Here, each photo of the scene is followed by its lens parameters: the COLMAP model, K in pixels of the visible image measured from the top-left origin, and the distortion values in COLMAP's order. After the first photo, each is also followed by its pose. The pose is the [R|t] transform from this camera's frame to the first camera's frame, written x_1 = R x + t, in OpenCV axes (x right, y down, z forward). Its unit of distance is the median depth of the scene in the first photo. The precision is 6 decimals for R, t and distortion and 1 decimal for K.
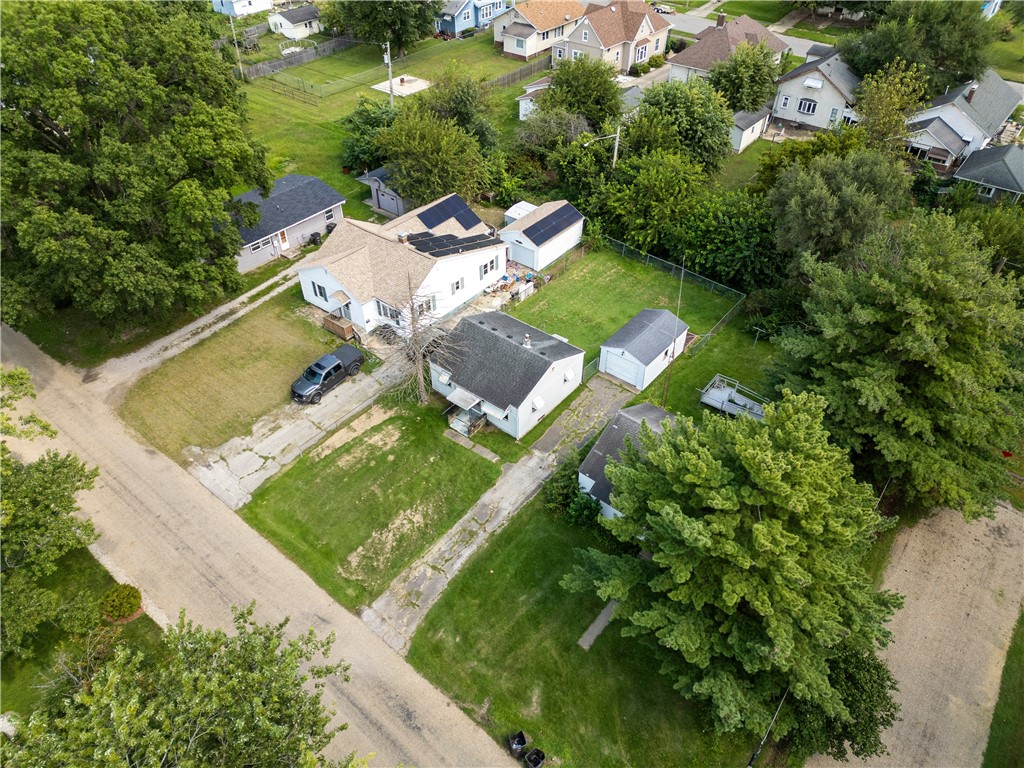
lens RADIAL K [[713.9, 0, 512.2], [0, 713.9, 377.9], [0, 0, 1]] dist [0.100372, -0.111664]
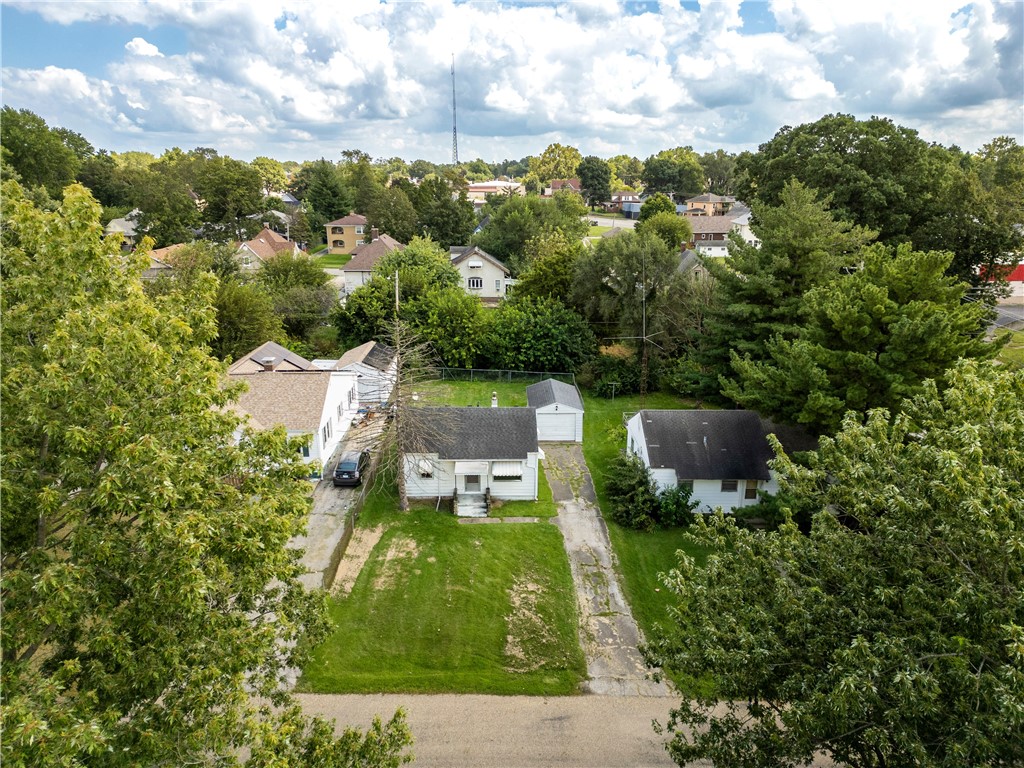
lens RADIAL K [[713.9, 0, 512.2], [0, 713.9, 377.9], [0, 0, 1]] dist [0.100372, -0.111664]
pose [[0.767359, -0.175187, 0.616823, -0.541069], [0.414039, 0.869907, -0.268019, 0.184172], [-0.489625, 0.461055, 0.740065, 0.314154]]
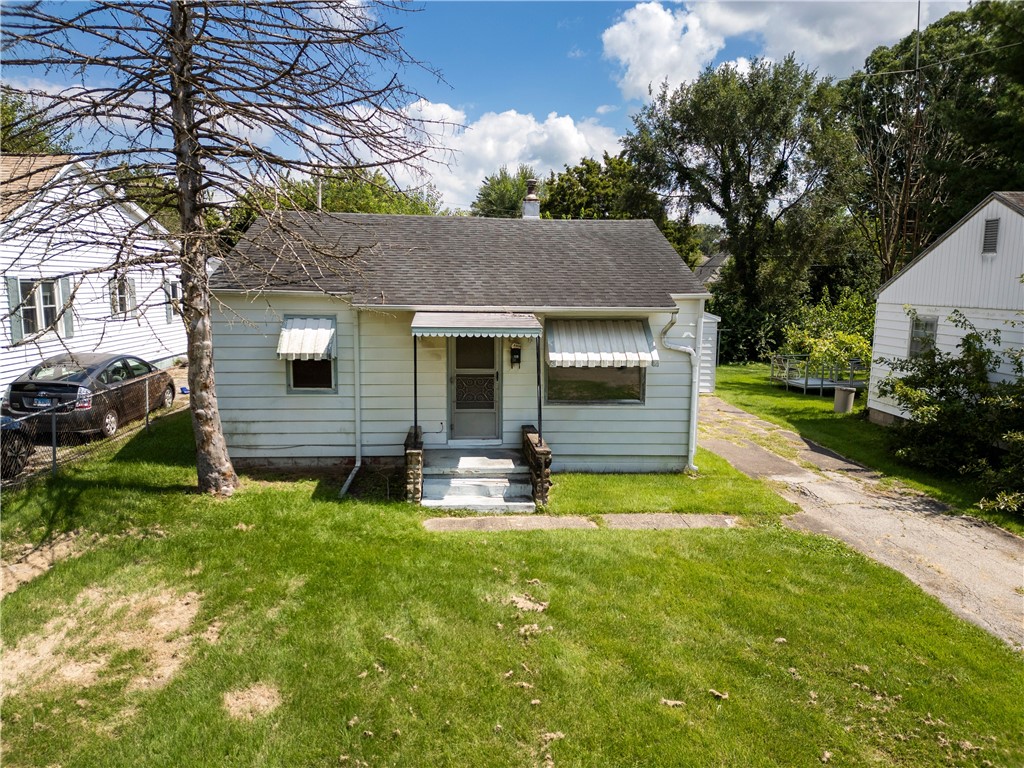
lens RADIAL K [[713.9, 0, 512.2], [0, 713.9, 377.9], [0, 0, 1]] dist [0.100372, -0.111664]
pose [[0.736392, -0.083253, 0.671414, -0.214840], [0.431587, 0.822057, -0.371423, 0.131359], [-0.521018, 0.563286, 0.641287, 0.879268]]
